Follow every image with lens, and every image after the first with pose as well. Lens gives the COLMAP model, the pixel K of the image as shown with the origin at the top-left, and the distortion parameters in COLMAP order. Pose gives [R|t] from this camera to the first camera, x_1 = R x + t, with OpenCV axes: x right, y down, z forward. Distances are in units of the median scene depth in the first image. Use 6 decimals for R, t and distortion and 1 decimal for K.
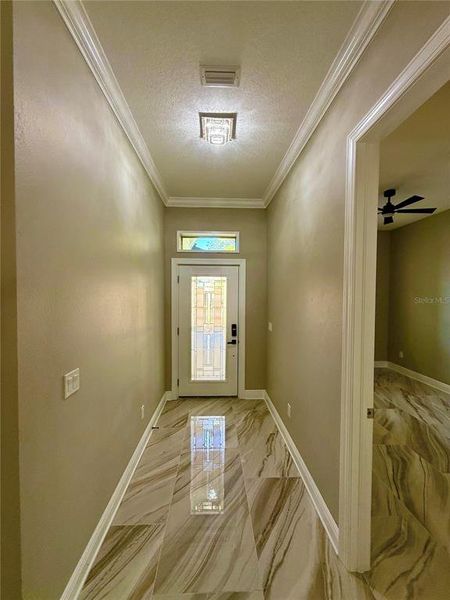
lens RADIAL K [[238.1, 0, 224.8], [0, 238.1, 300.8], [0, 0, 1]] dist [0.000770, -0.000129]
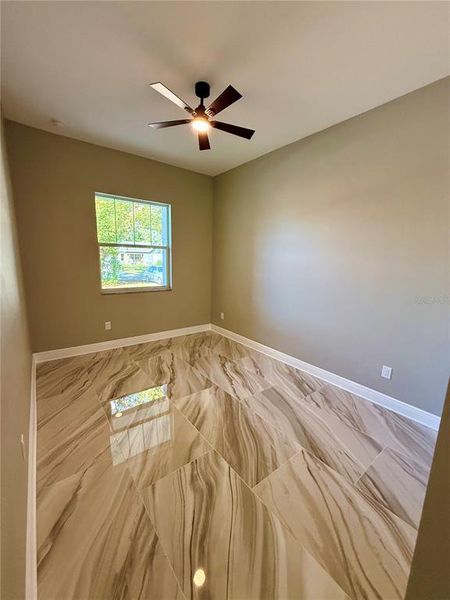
lens RADIAL K [[238.1, 0, 223.6], [0, 238.1, 299.6], [0, 0, 1]] dist [0.000770, -0.000129]
pose [[0.818302, -0.079060, 0.569325, 0.320220], [-0.008463, 0.988731, 0.149464, 0.027752], [-0.574726, -0.127125, 0.808412, 0.361725]]
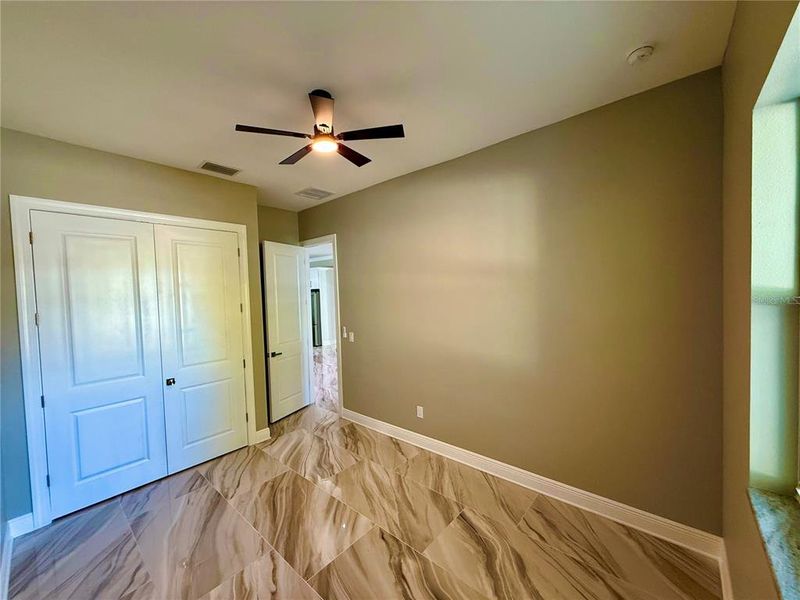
lens RADIAL K [[317.5, 0, 400.4], [0, 317.5, 300.6], [0, 0, 1]] dist [0.000770, -0.000129]
pose [[-0.688080, 0.042129, -0.724411, 1.076323], [0.006558, 0.998633, 0.051848, -0.081528], [0.725606, 0.030925, -0.687416, 1.586748]]
